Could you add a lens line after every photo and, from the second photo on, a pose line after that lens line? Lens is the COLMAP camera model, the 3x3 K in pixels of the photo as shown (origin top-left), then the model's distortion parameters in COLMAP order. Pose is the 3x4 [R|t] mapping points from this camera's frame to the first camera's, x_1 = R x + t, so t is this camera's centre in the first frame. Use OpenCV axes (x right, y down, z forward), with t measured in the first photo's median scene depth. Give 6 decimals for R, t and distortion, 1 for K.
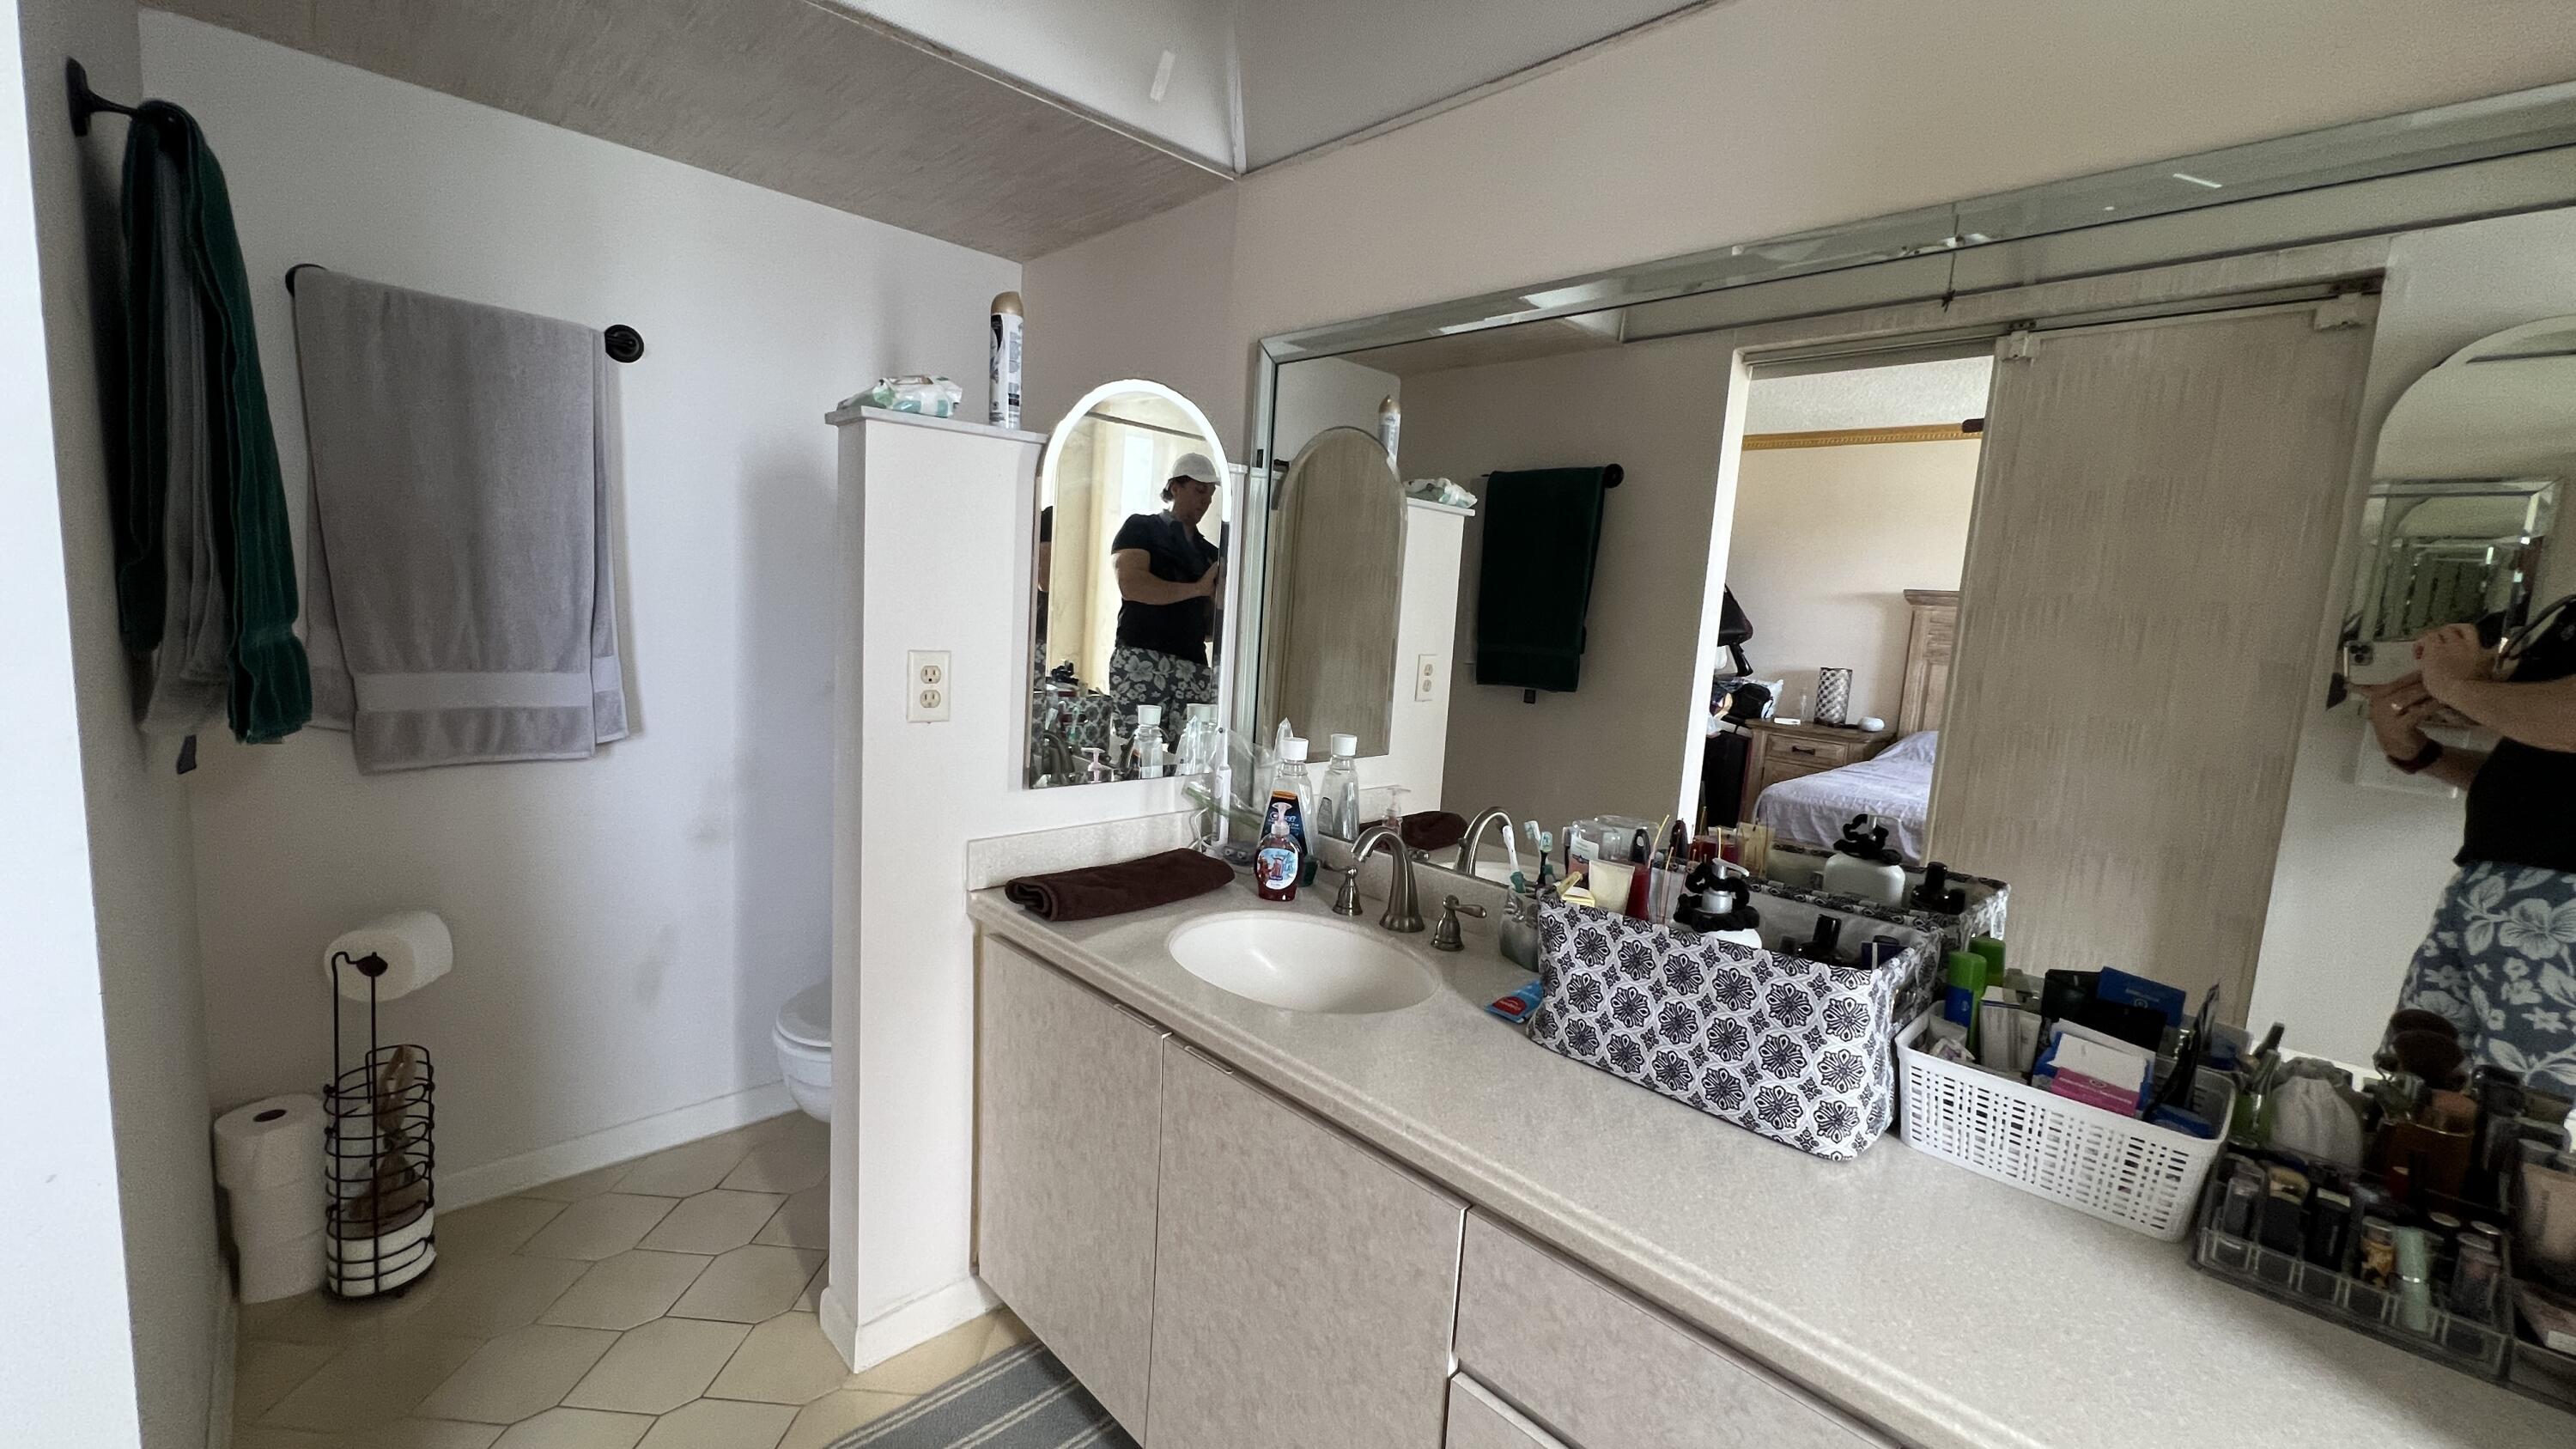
lens RADIAL K [[1031.0, 0, 1272.7], [0, 1031.0, 719.9], [0, 0, 1]] dist [-0.000254, 0.000008]
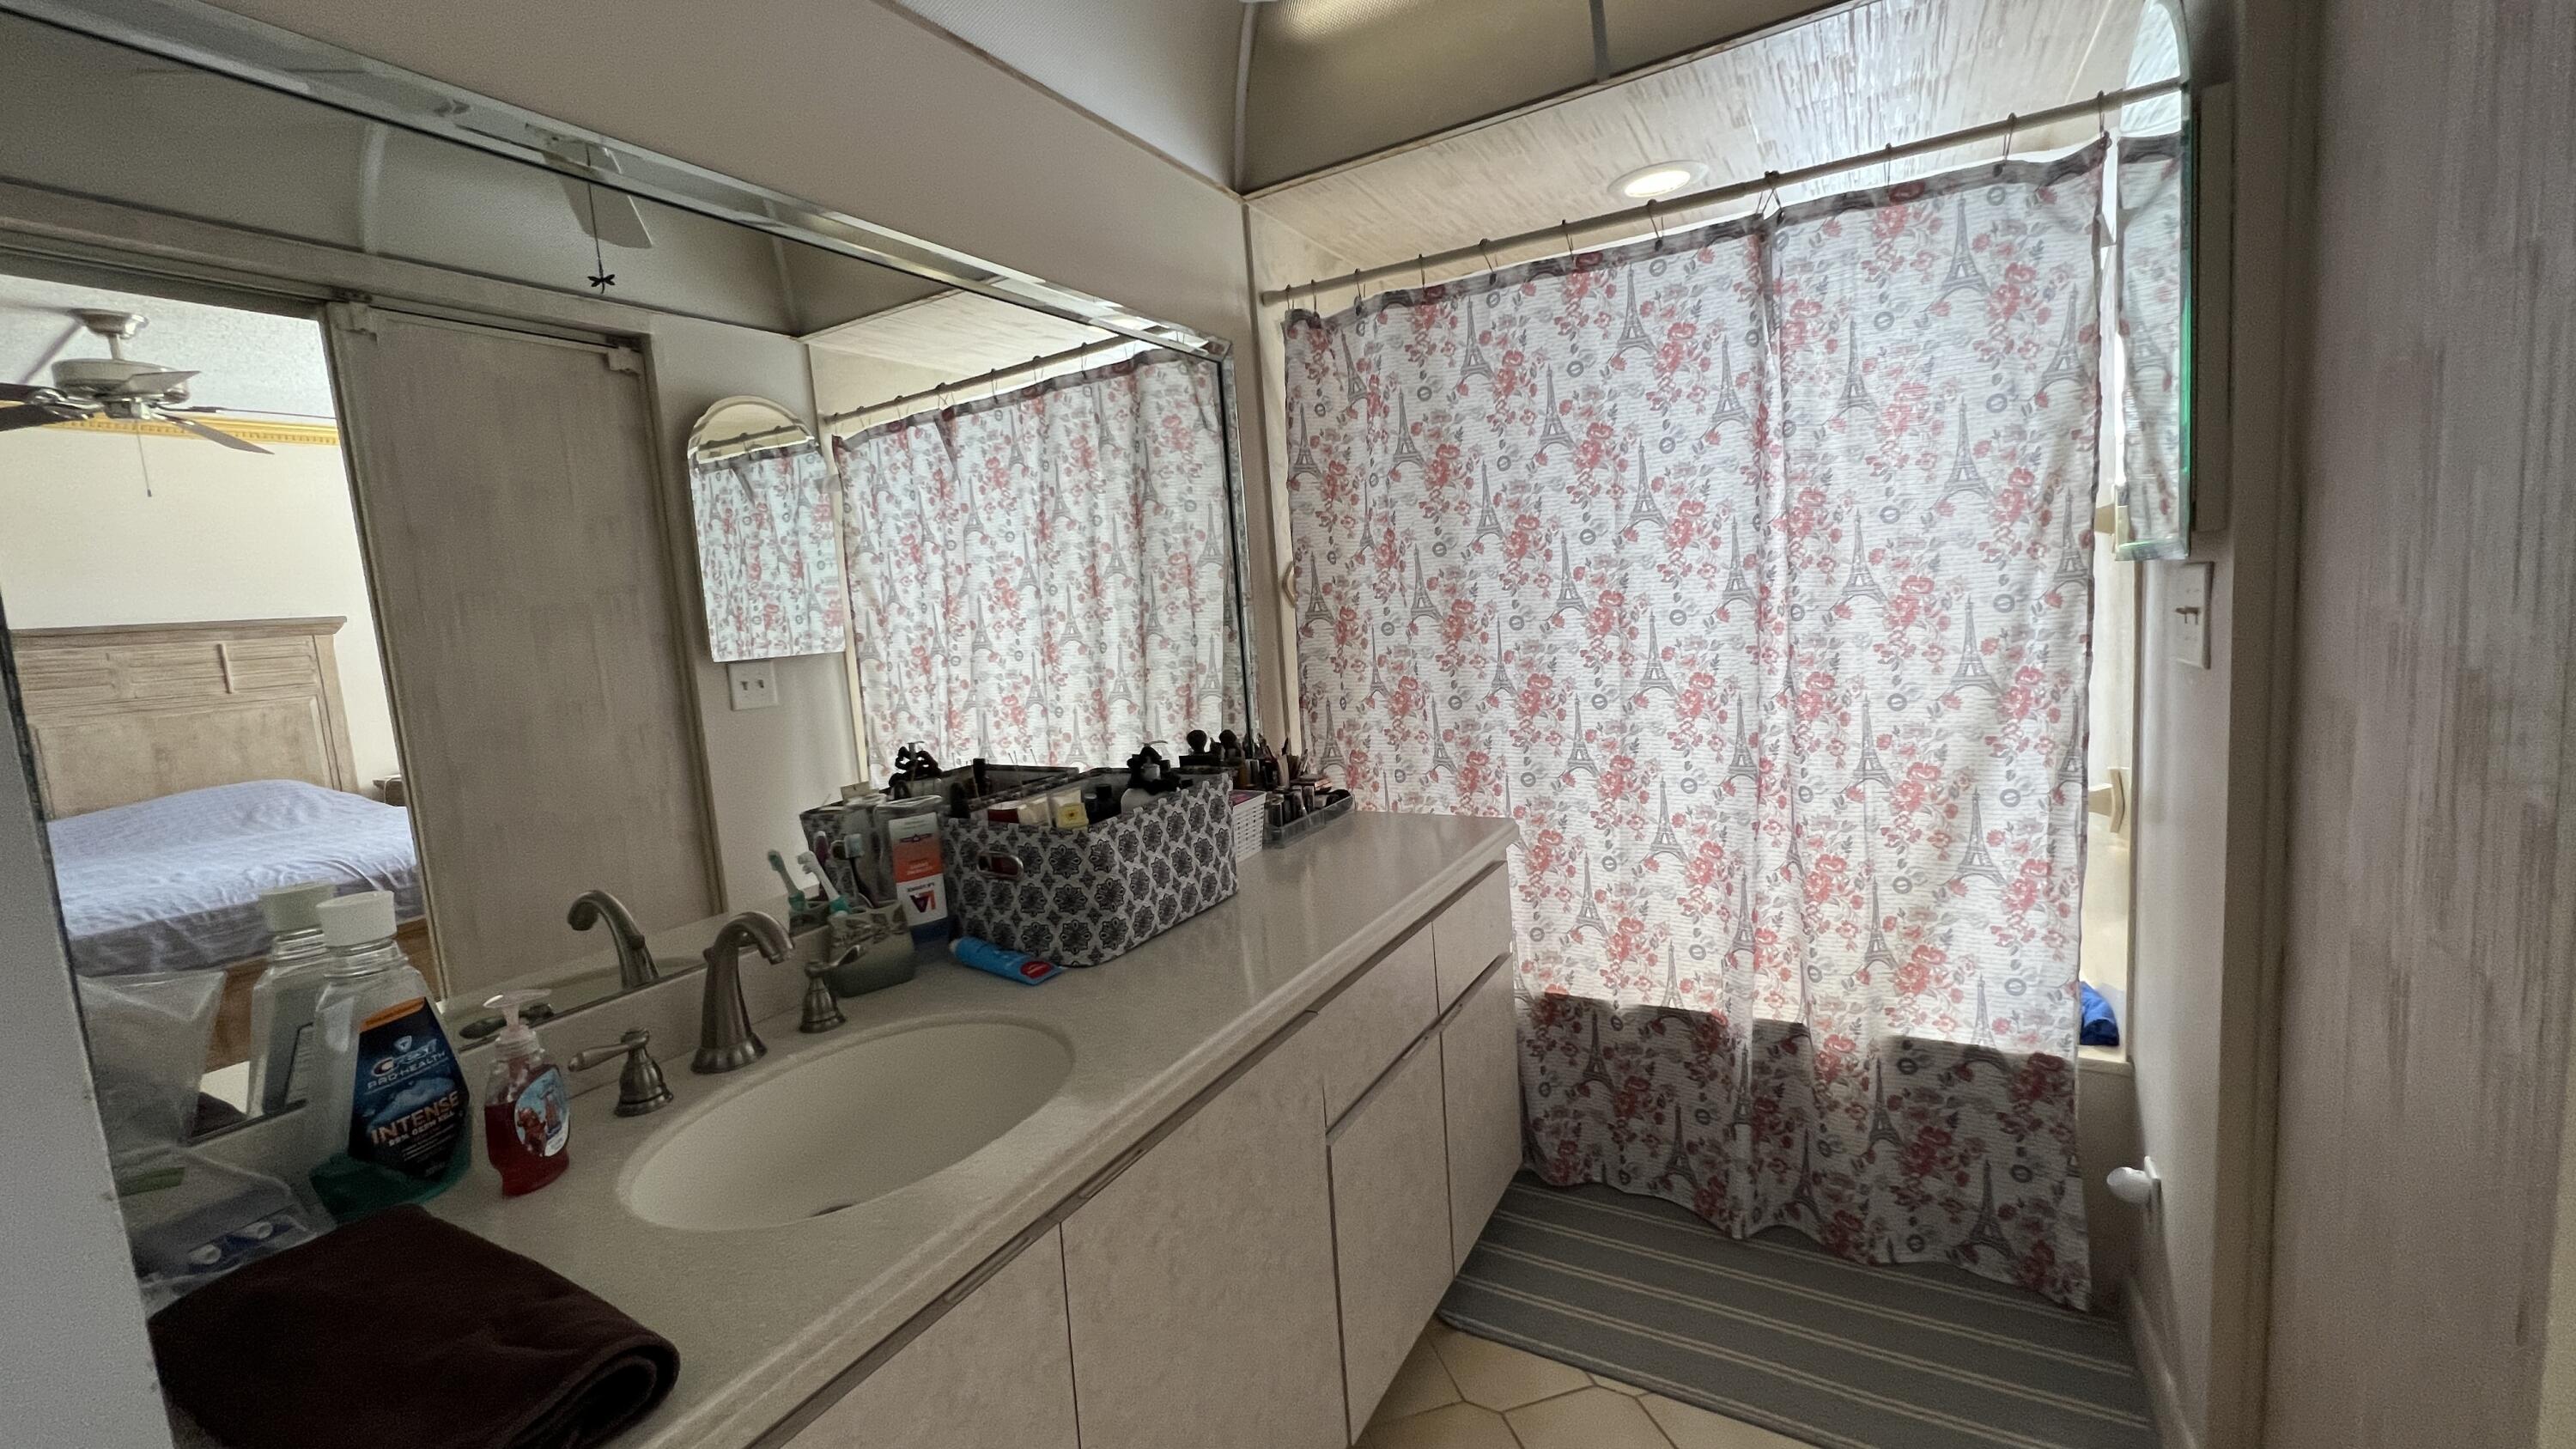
lens RADIAL K [[1031.0, 0, 1272.7], [0, 1031.0, 719.9], [0, 0, 1]] dist [-0.000254, 0.000008]
pose [[-0.277890, -0.148177, 0.949116, -0.515338], [0.177215, 0.963165, 0.202257, -0.080382], [-0.944125, 0.224403, -0.241394, 0.673967]]
